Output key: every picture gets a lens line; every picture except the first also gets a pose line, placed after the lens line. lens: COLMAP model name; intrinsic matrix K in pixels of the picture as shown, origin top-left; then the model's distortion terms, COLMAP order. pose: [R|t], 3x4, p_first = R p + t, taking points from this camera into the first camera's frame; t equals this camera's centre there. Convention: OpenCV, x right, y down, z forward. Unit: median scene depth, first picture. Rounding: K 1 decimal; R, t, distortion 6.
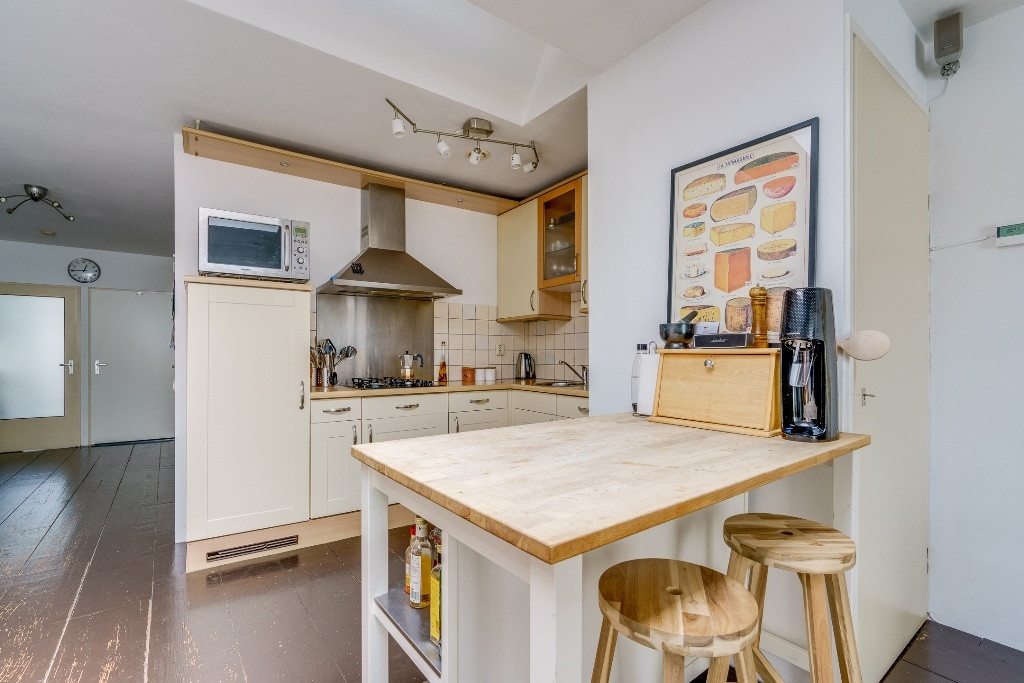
lens RADIAL K [[450.2, 0, 489.9], [0, 450.2, 351.4], [0, 0, 1]] dist [-0.001567, -0.000080]
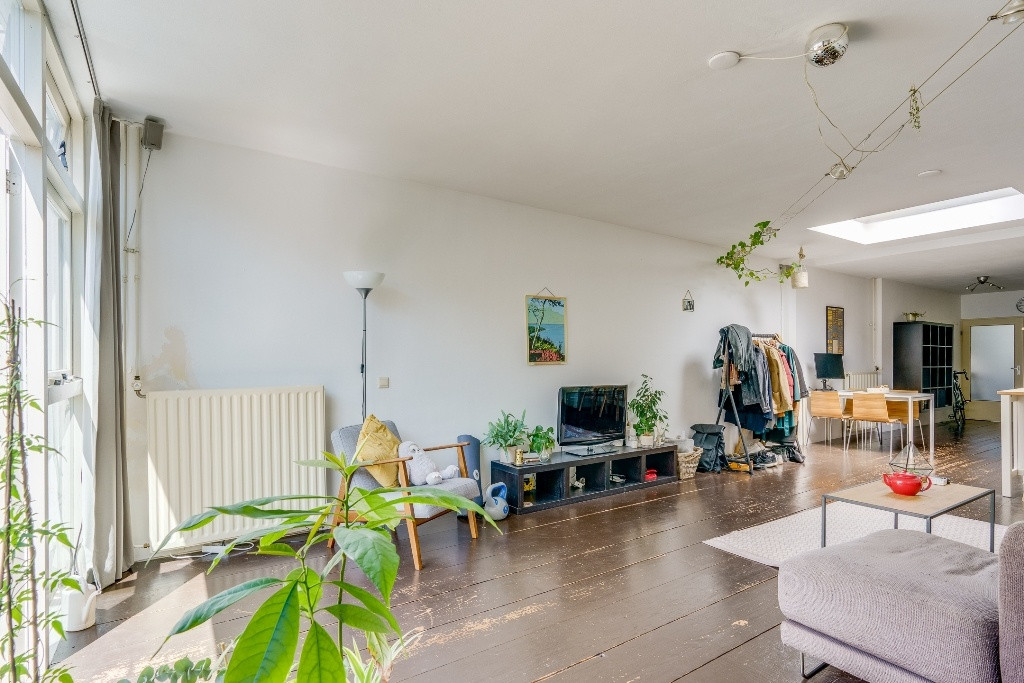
lens RADIAL K [[544.5, 0, 541.7], [0, 544.5, 361.3], [0, 0, 1]] dist [0.000878, 0.000469]
pose [[0.005594, 0.006015, -0.999966, 1.842538], [0.001818, 0.999980, 0.006025, -0.018890], [0.999983, -0.001852, 0.005583, -1.272657]]
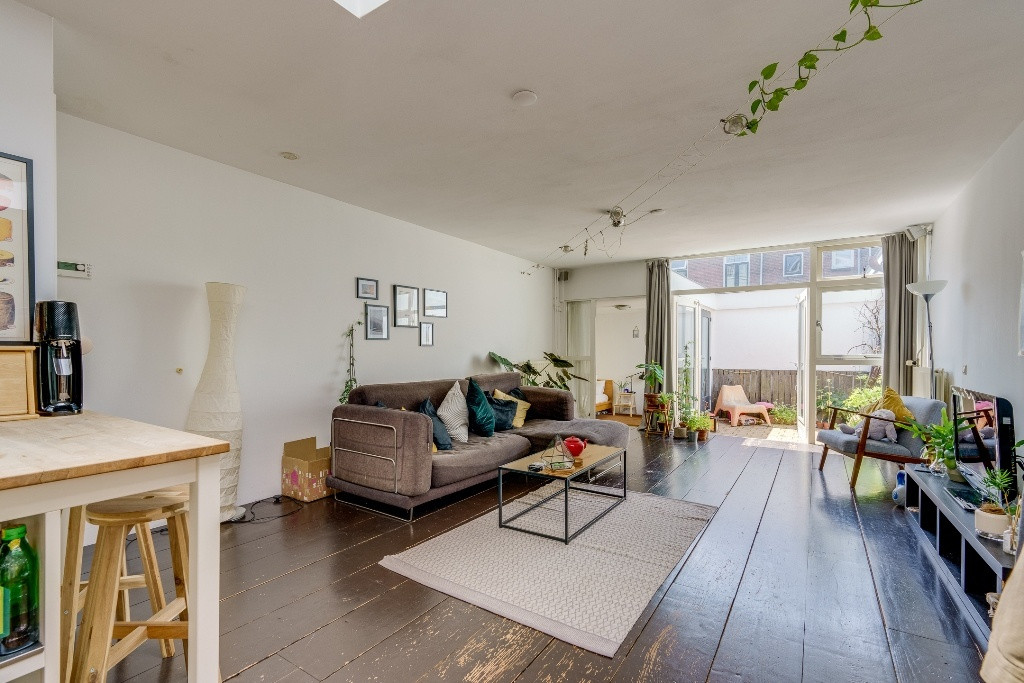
lens RADIAL K [[468.4, 0, 512.2], [0, 468.4, 358.9], [0, 0, 1]] dist [-0.012729, 0.000263]
pose [[-0.359057, -0.015466, 0.933187, -0.512810], [-0.004890, 0.999880, 0.014690, 0.001519], [-0.933303, 0.000711, -0.359090, 0.119964]]
